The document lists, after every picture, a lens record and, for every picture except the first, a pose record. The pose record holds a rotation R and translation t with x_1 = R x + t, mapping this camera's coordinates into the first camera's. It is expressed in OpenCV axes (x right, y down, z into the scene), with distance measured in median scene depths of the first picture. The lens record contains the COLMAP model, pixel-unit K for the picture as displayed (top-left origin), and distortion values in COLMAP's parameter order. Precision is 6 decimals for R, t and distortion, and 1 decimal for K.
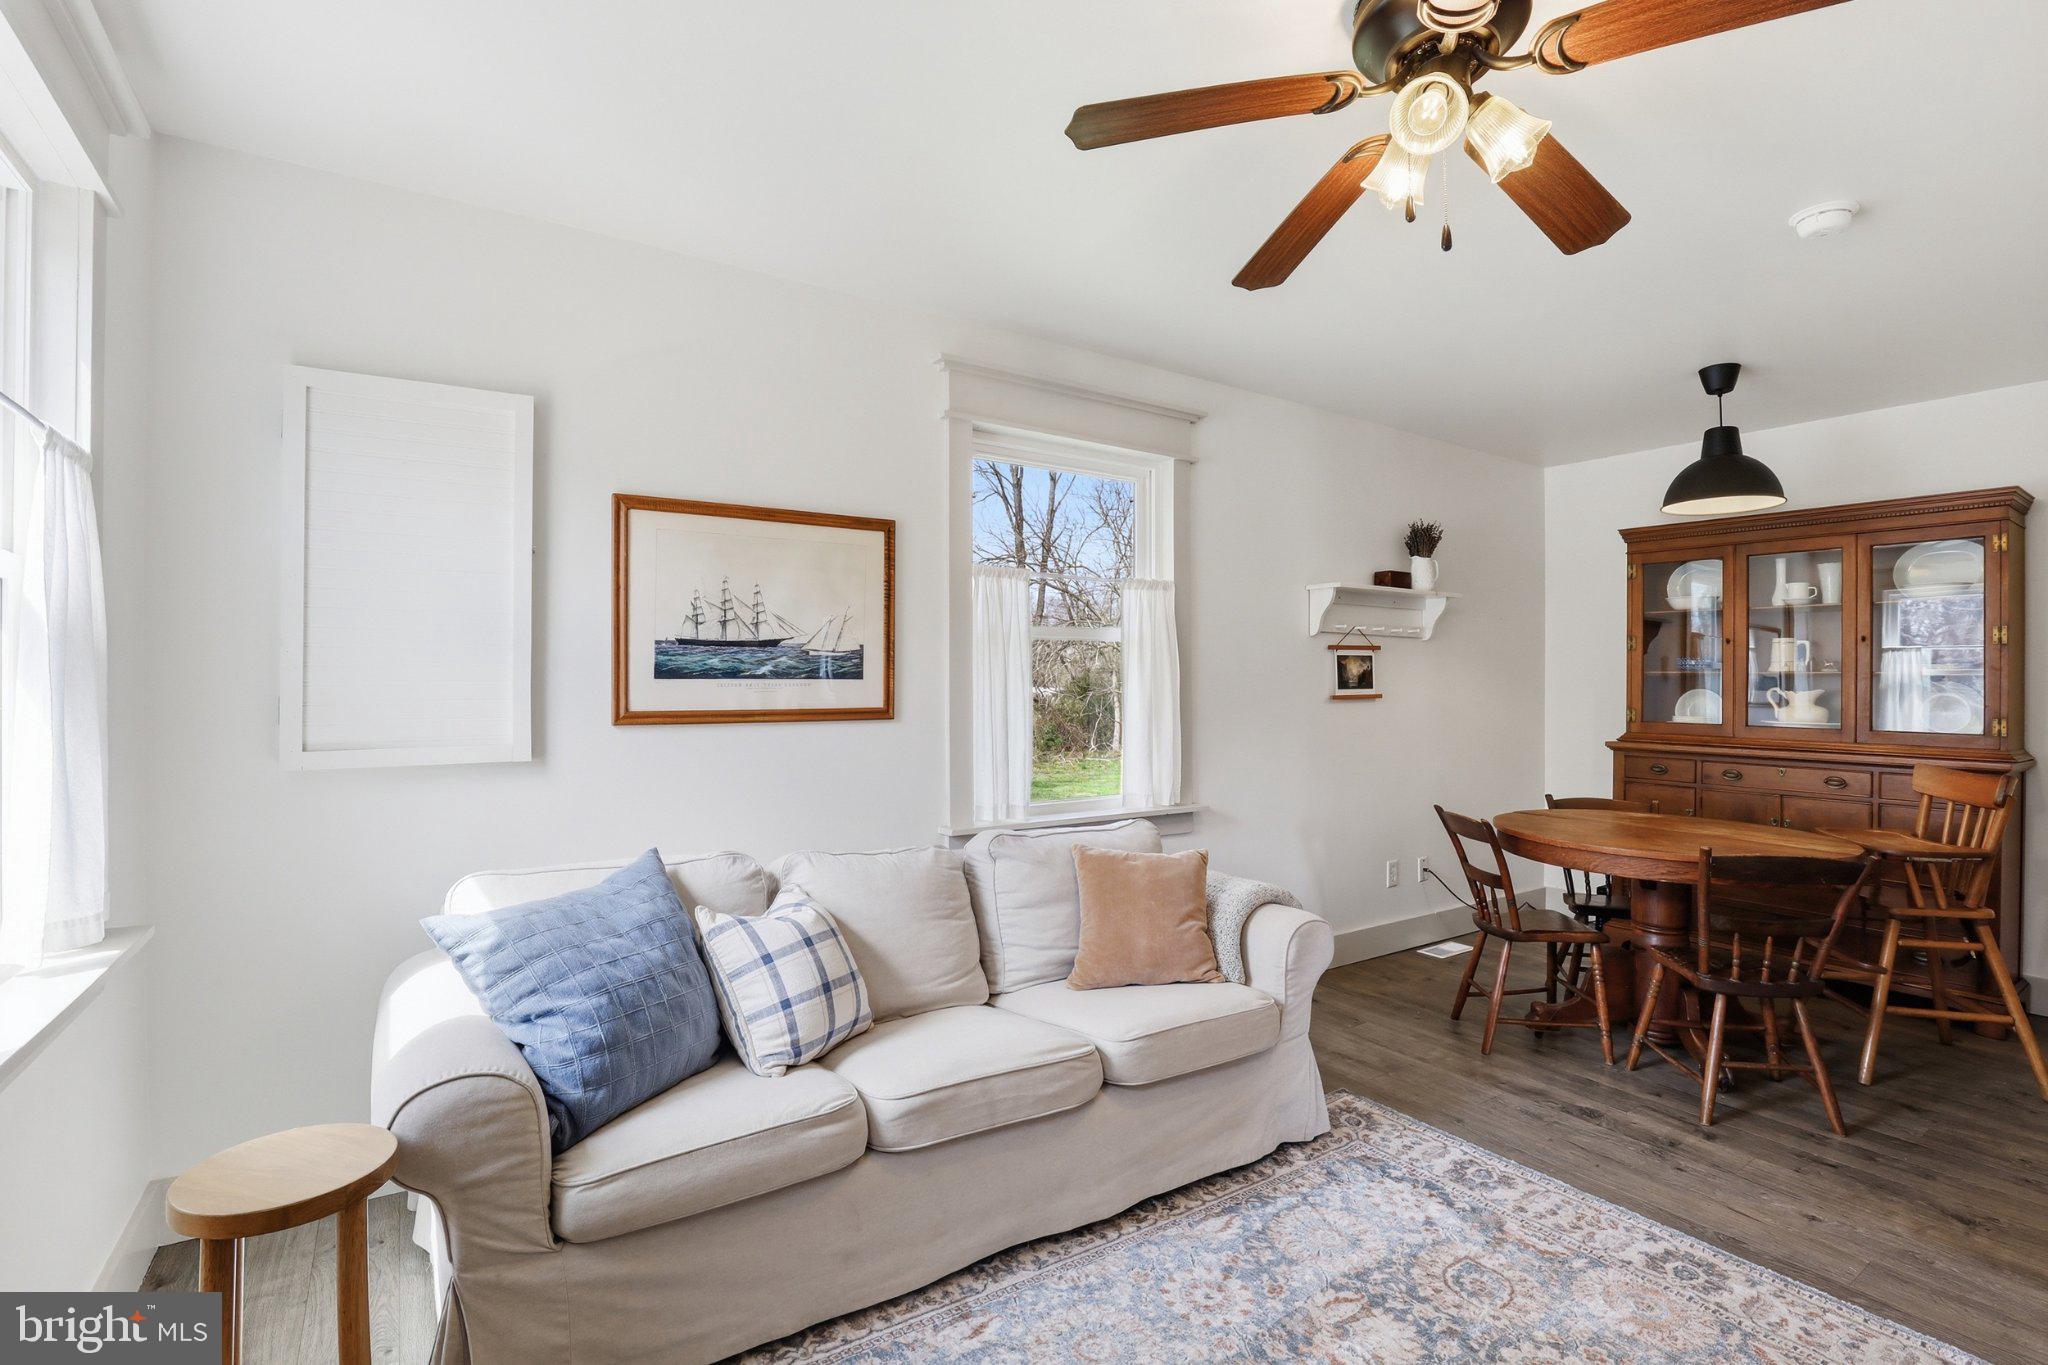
lens RADIAL K [[941.8, 0, 1020.0], [0, 941.8, 664.7], [0, 0, 1]] dist [-0.039373, 0.008595]
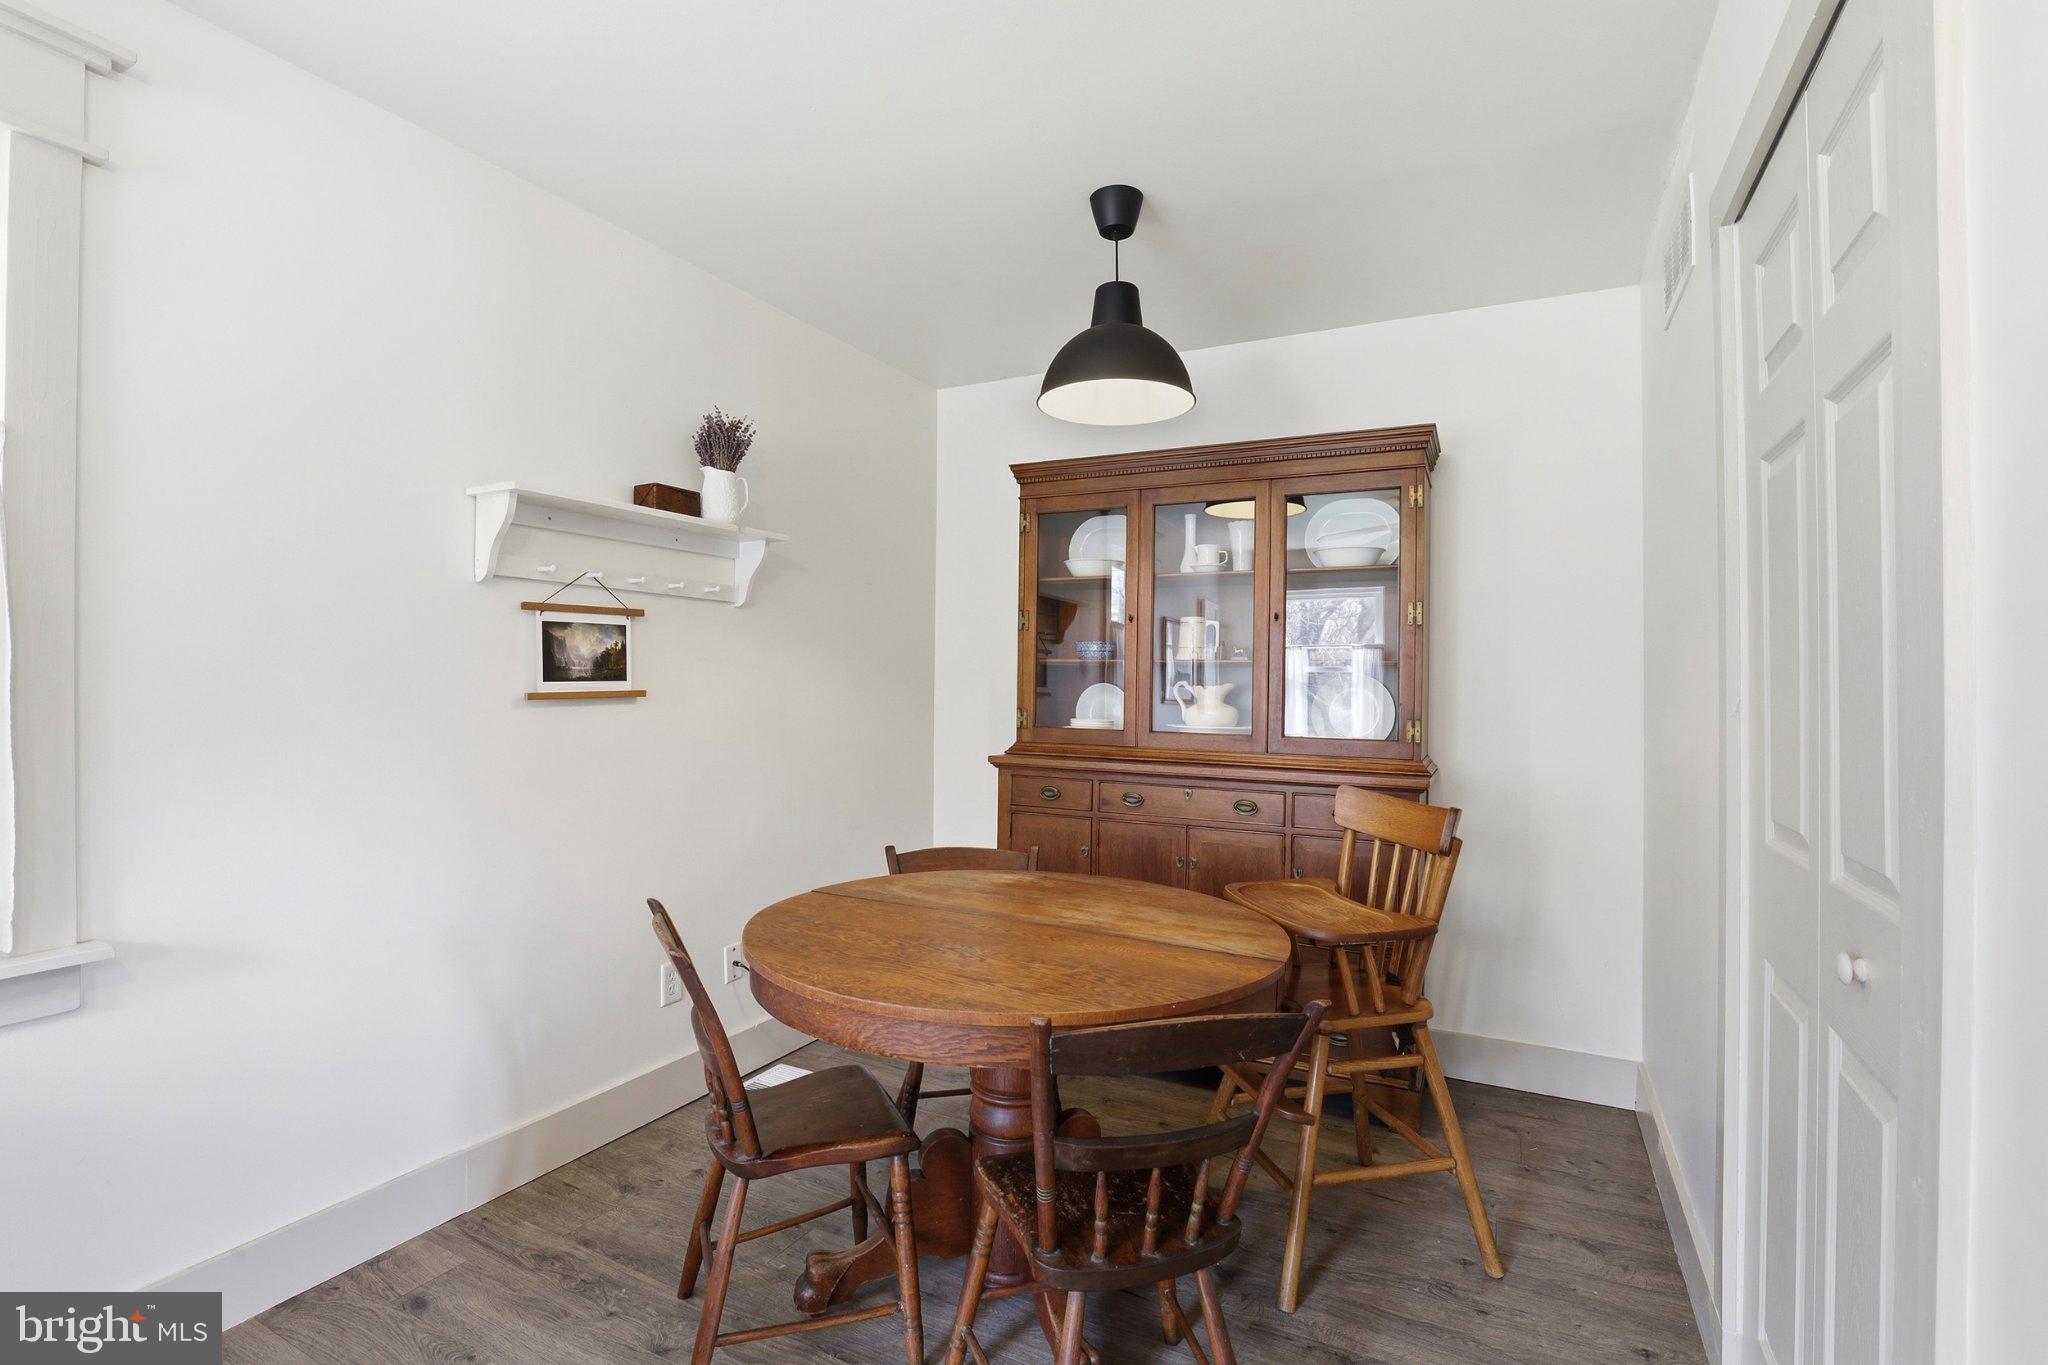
lens RADIAL K [[941.8, 0, 1020.0], [0, 941.8, 664.7], [0, 0, 1]] dist [-0.039373, 0.008595]
pose [[0.874393, 0.010785, 0.485098, 0.325255], [-0.011765, 0.999930, -0.001026, 0.013590], [-0.485075, -0.004810, 0.874459, 0.384313]]
